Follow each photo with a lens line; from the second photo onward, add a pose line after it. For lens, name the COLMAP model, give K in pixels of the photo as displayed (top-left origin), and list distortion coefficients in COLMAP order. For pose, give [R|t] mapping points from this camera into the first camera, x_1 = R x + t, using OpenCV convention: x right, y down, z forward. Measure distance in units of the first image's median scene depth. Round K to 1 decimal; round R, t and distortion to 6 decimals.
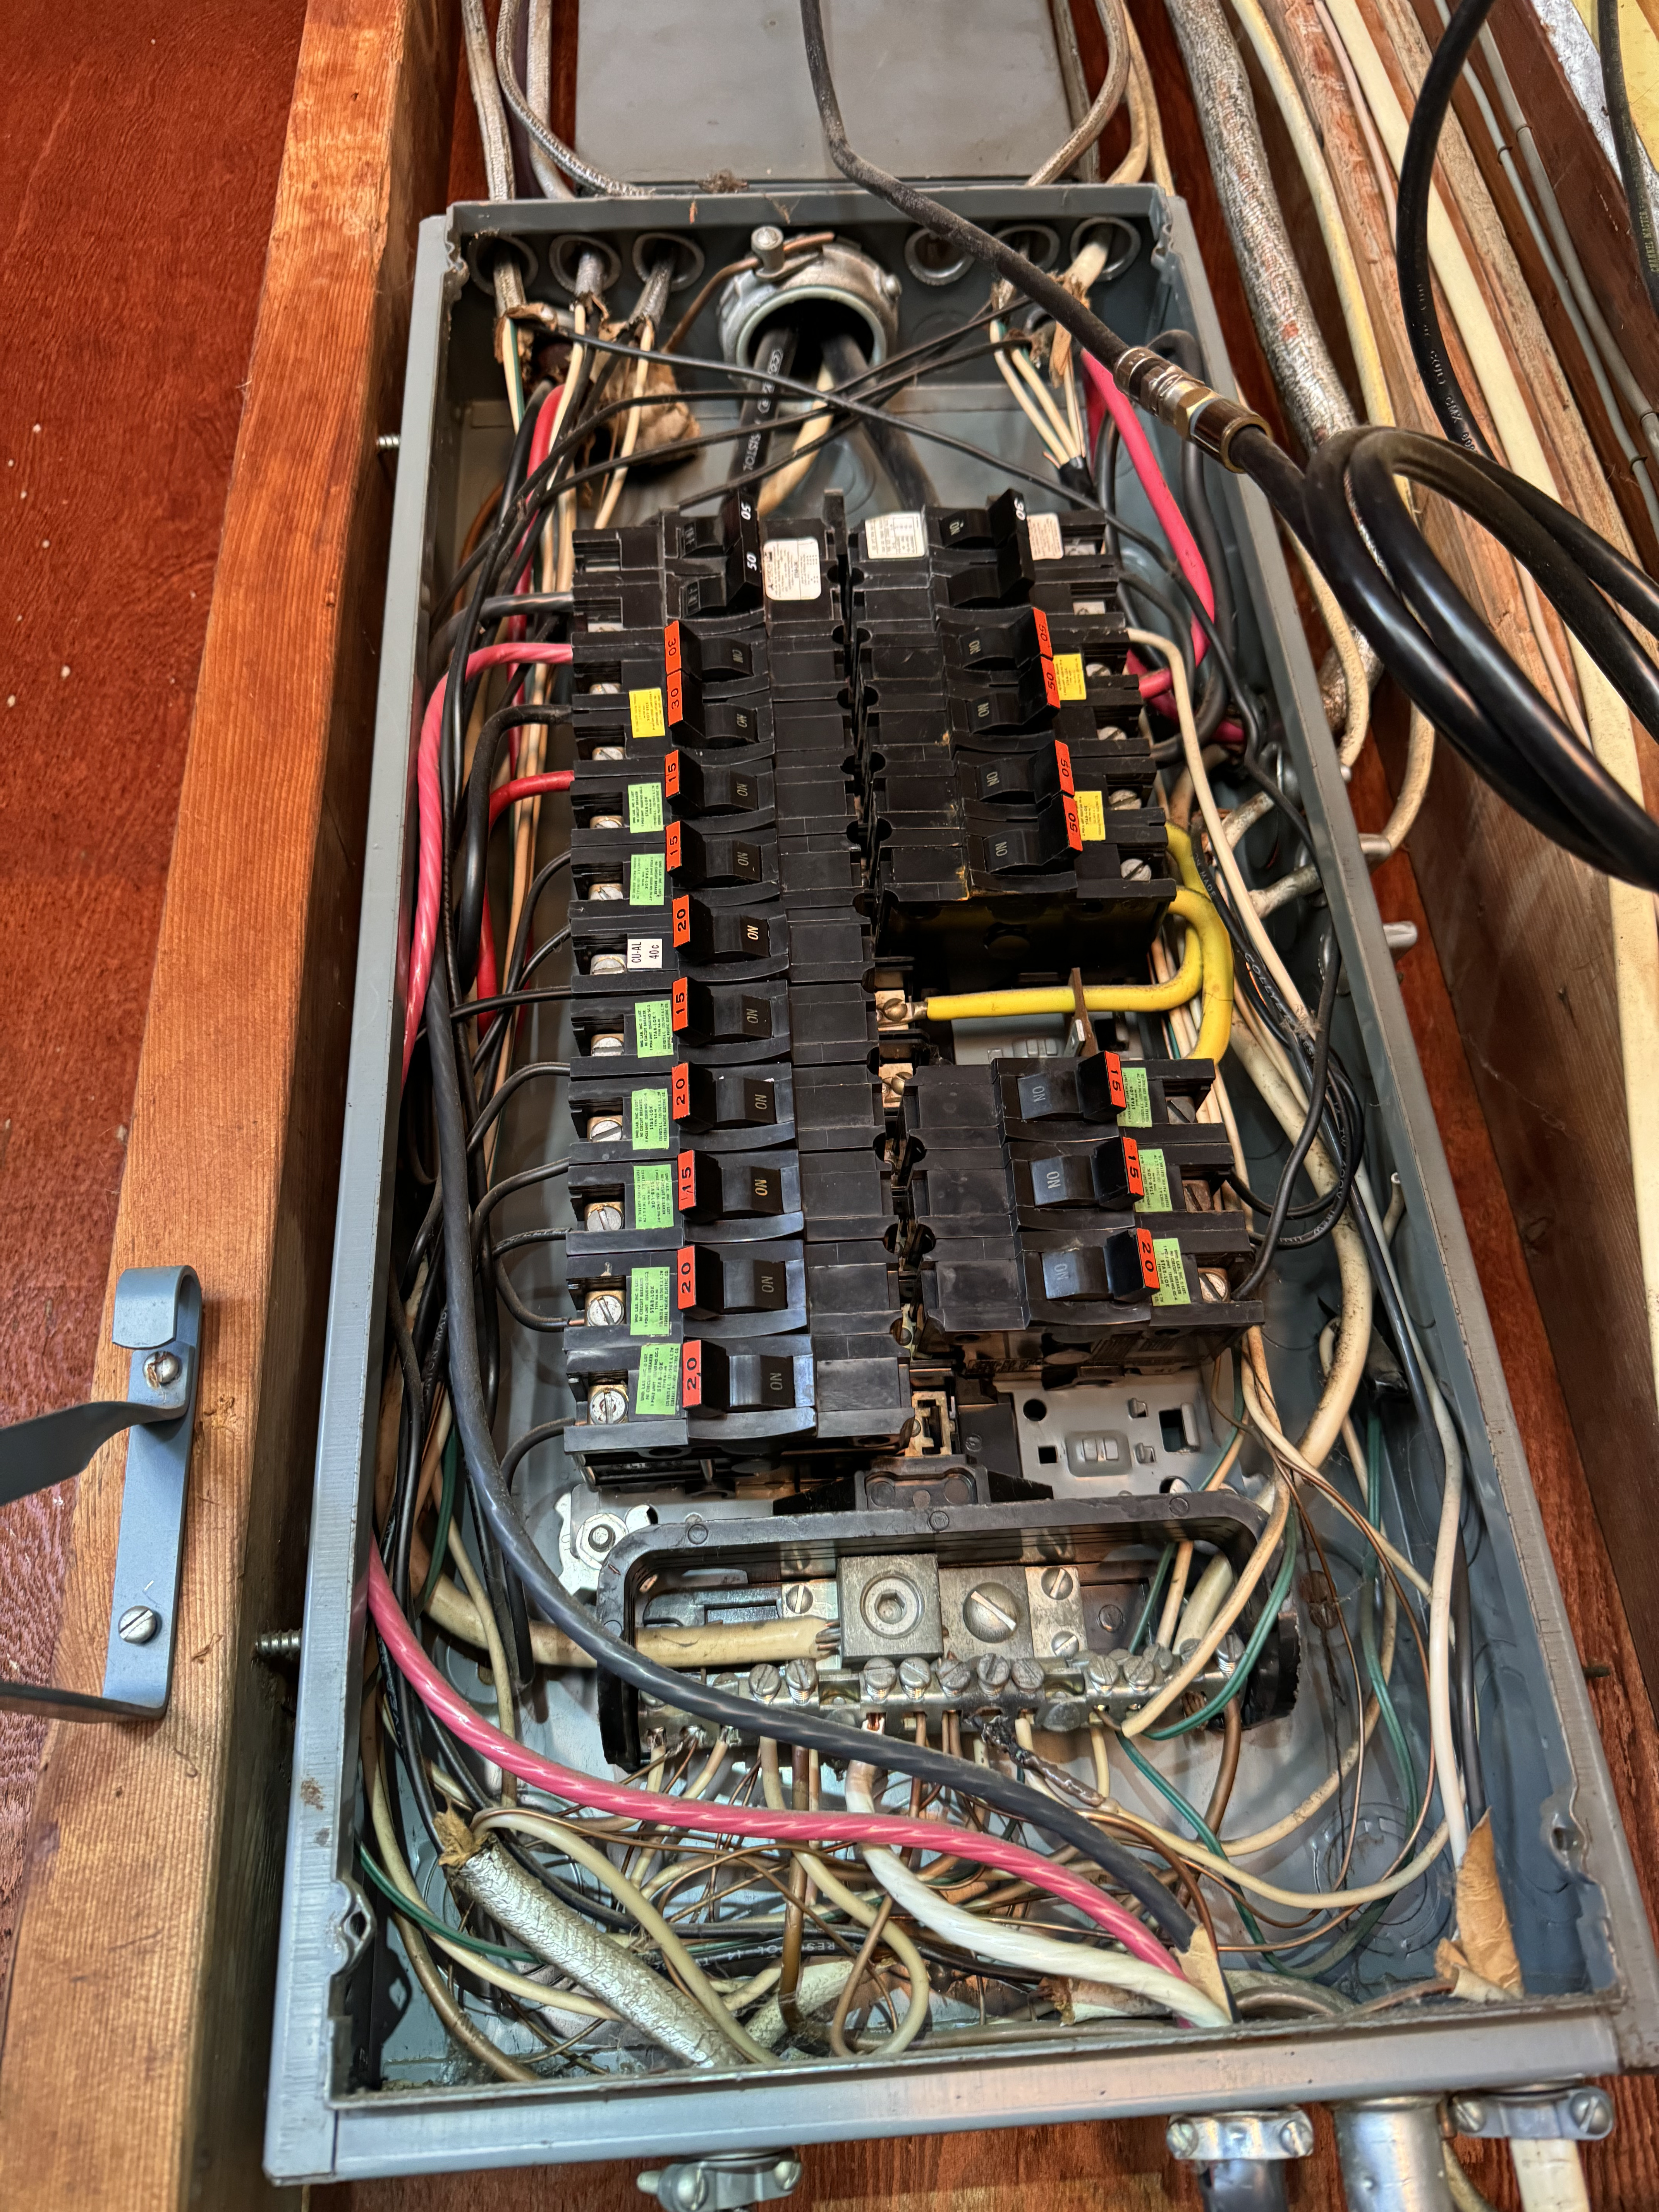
lens RADIAL K [[1524.0, 0, 829.5], [0, 1524.0, 1106.0], [0, 0, 1]] dist [-0.003735, -0.026571]
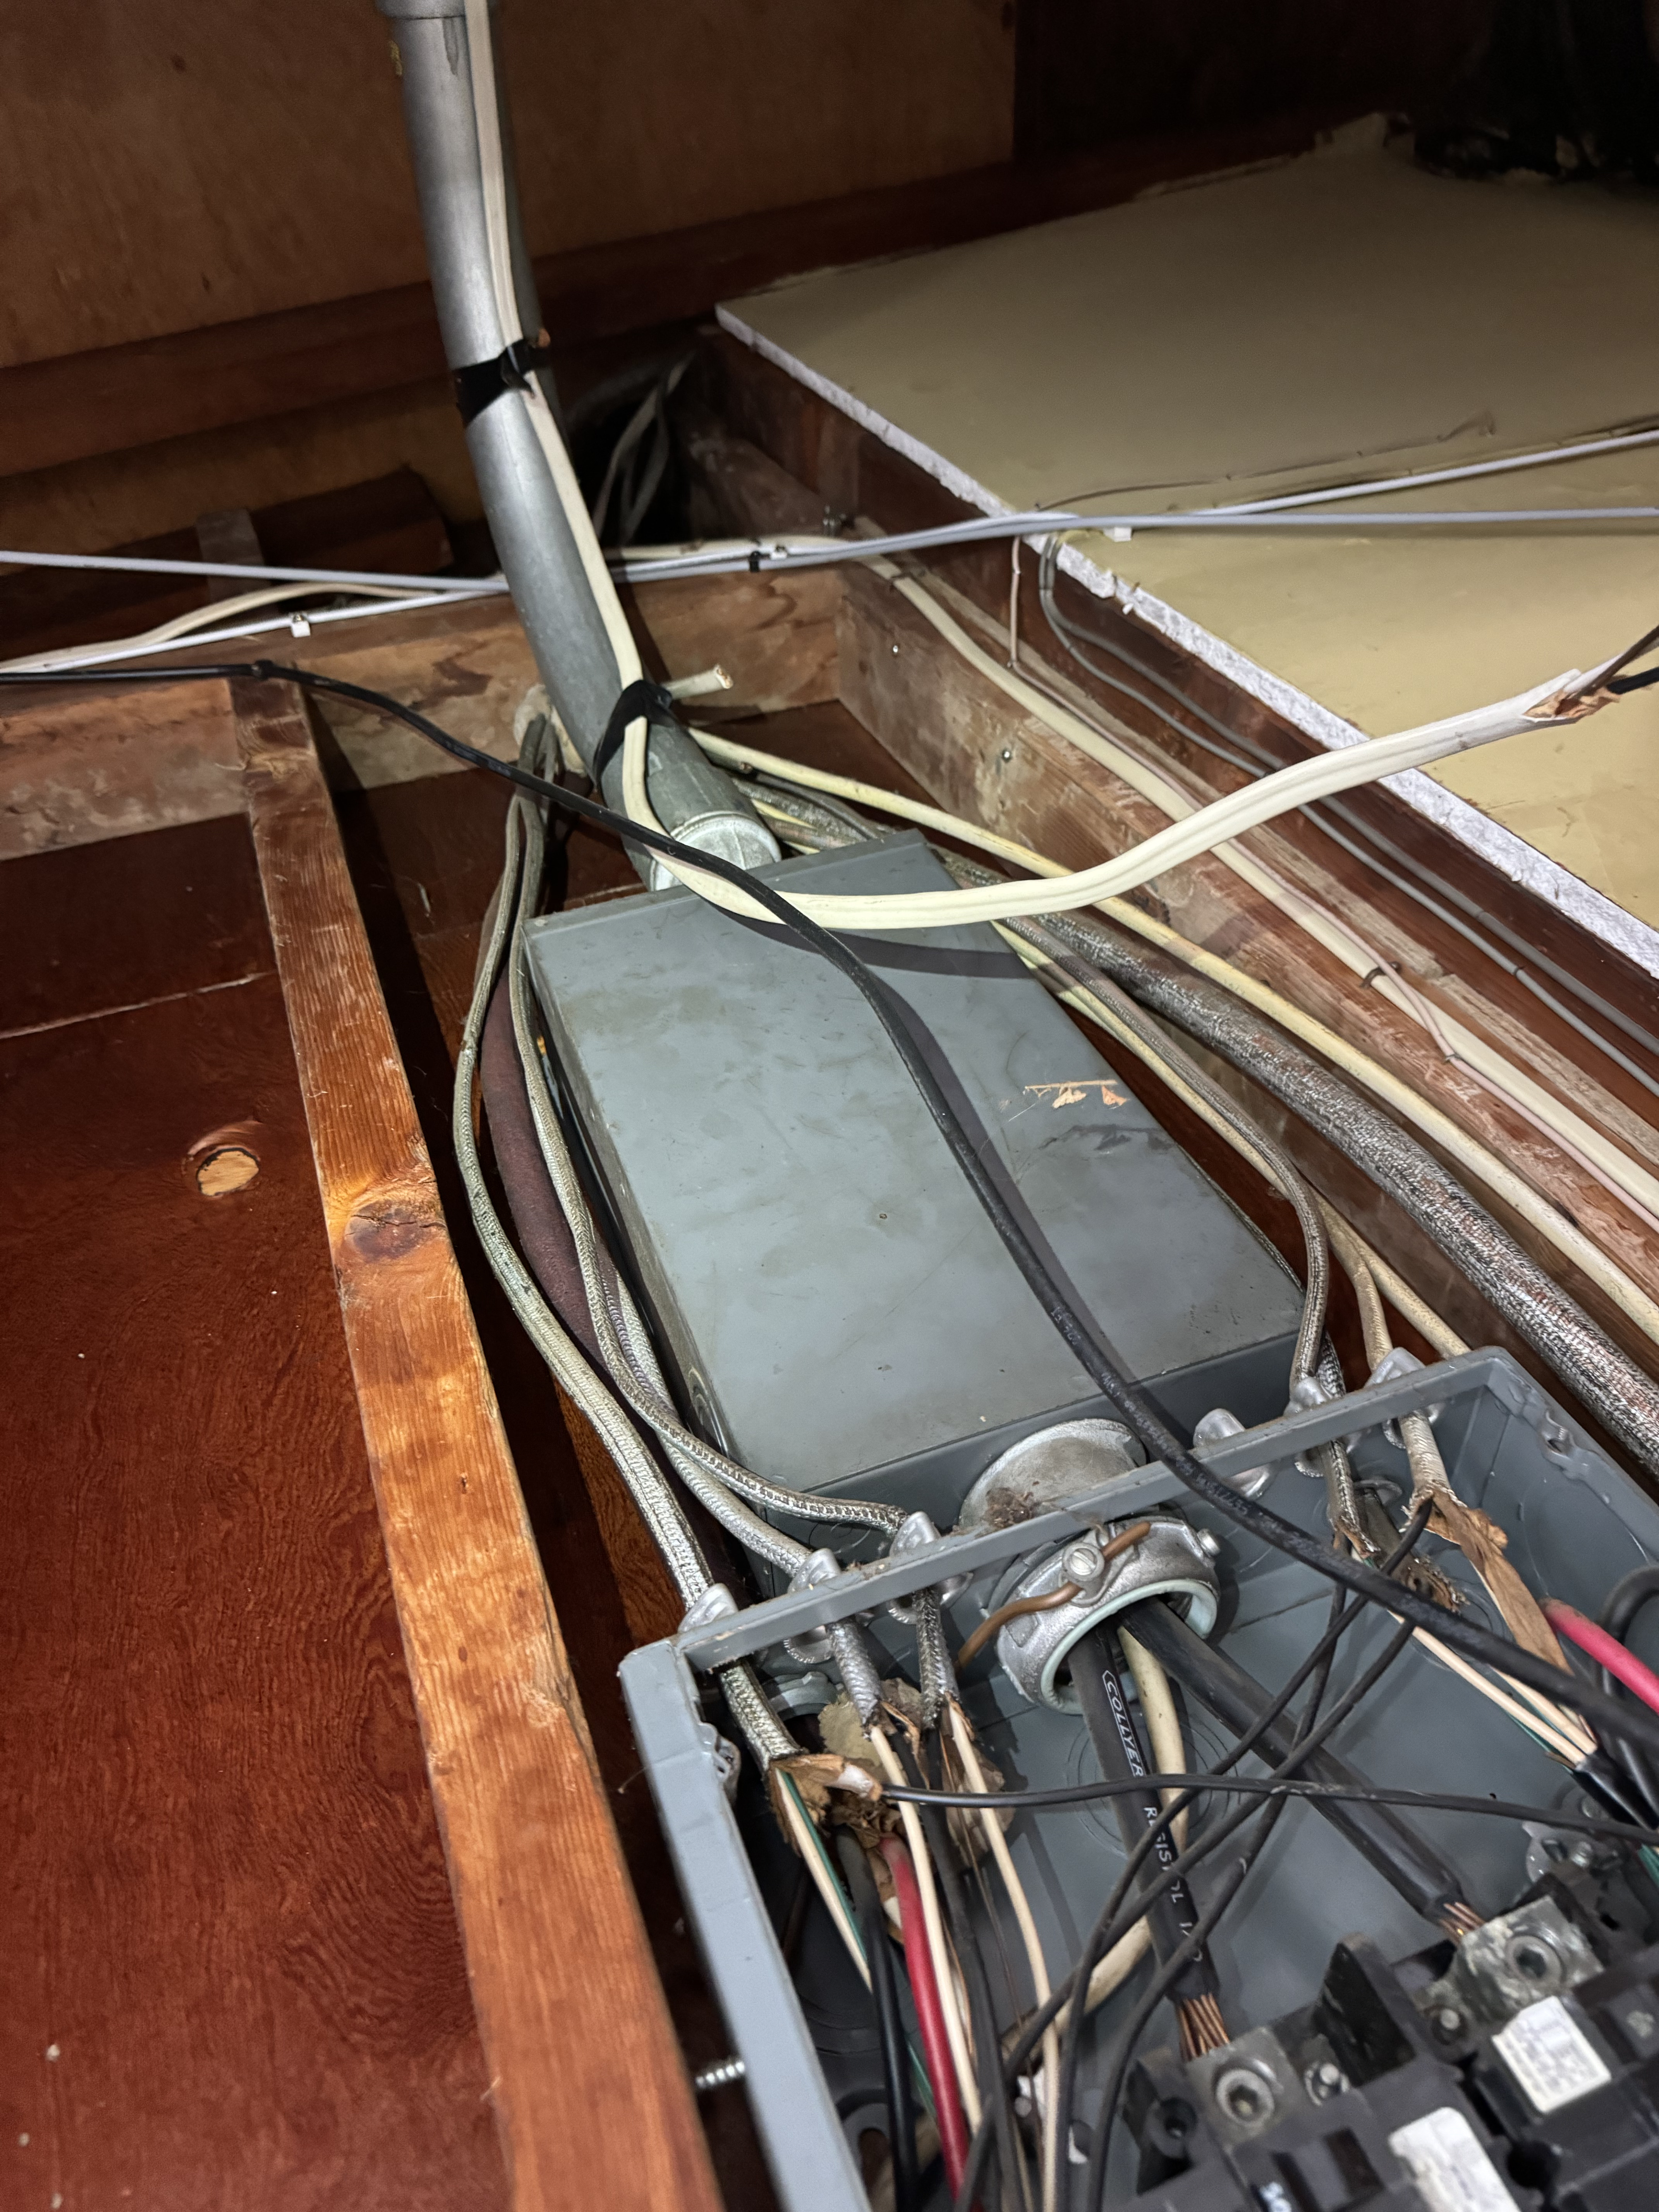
lens RADIAL K [[1524.0, 0, 829.5], [0, 1524.0, 1106.0], [0, 0, 1]] dist [-0.003735, -0.026571]
pose [[0.952134, -0.235531, 0.194851, -0.254045], [0.295511, 0.872278, -0.389621, -0.502929], [-0.078196, 0.428552, 0.900127, 0.218651]]
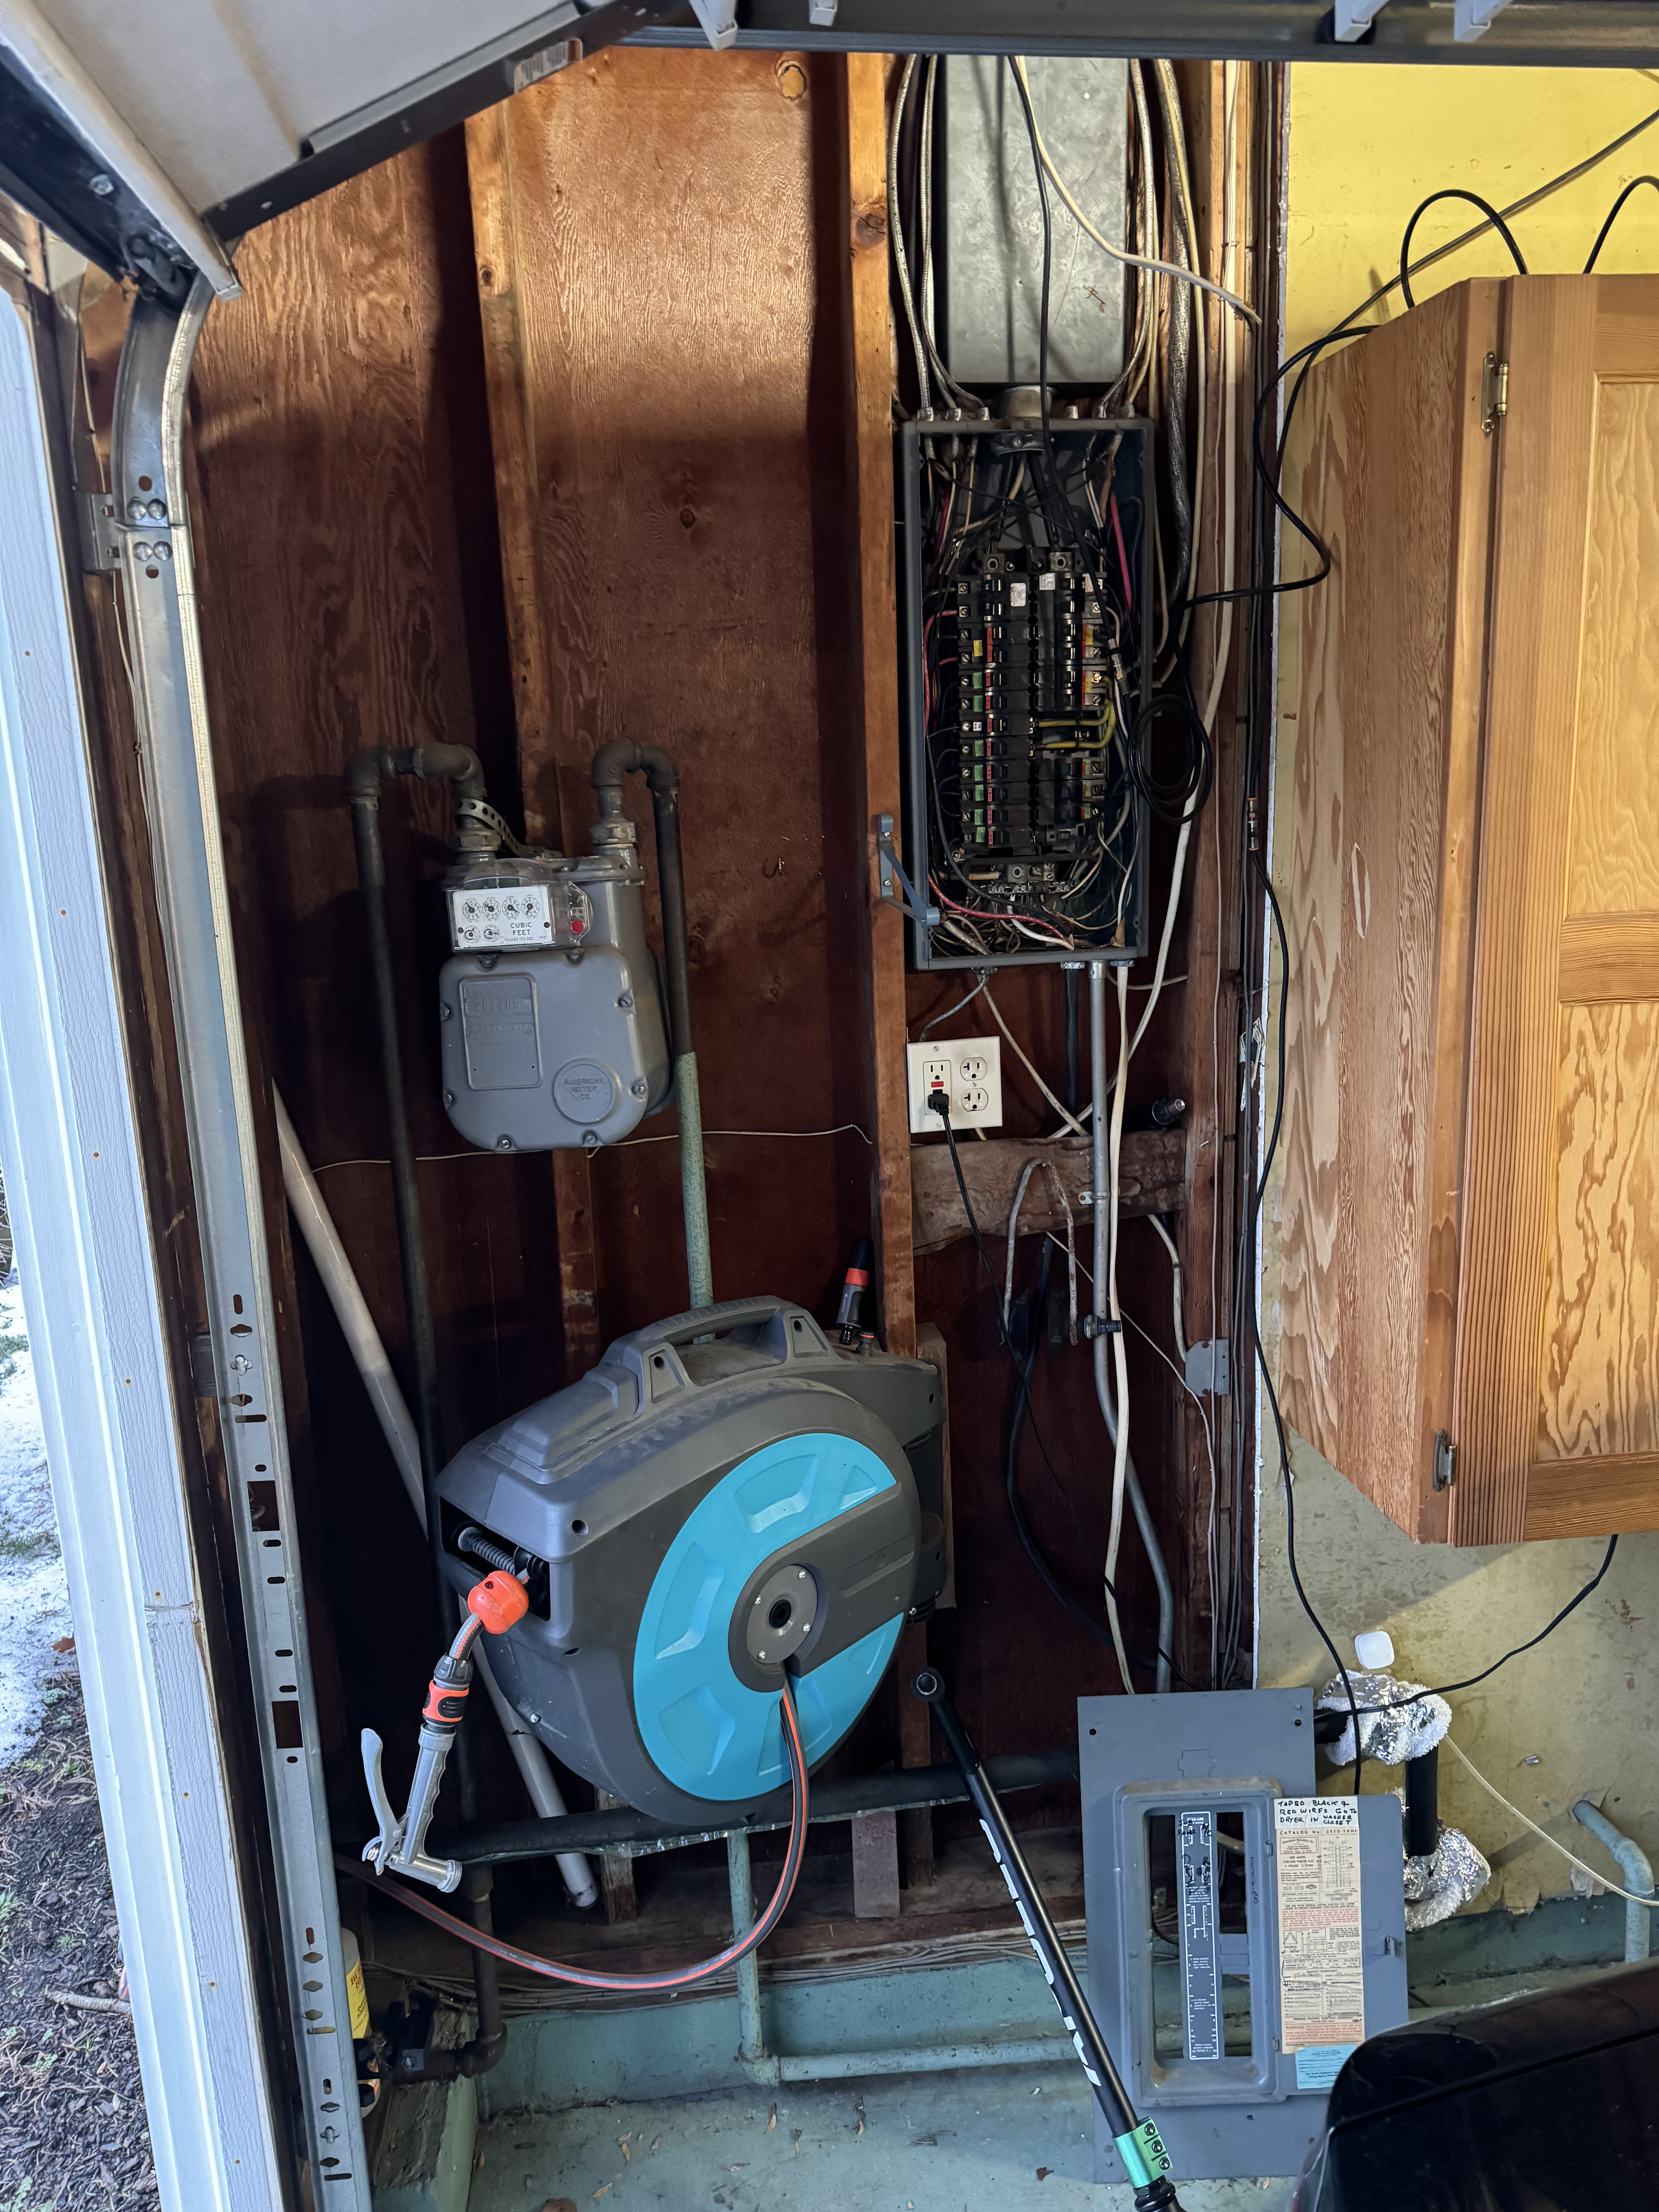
lens RADIAL K [[1539.7, 0, 829.5], [0, 1539.7, 1106.0], [0, 0, 1]] dist [0.000545, -0.003256]
pose [[0.990327, -0.000531, 0.138751, -0.827936], [-0.088065, 0.770353, 0.631507, -1.439344], [-0.107223, -0.637618, 0.762855, -2.118852]]
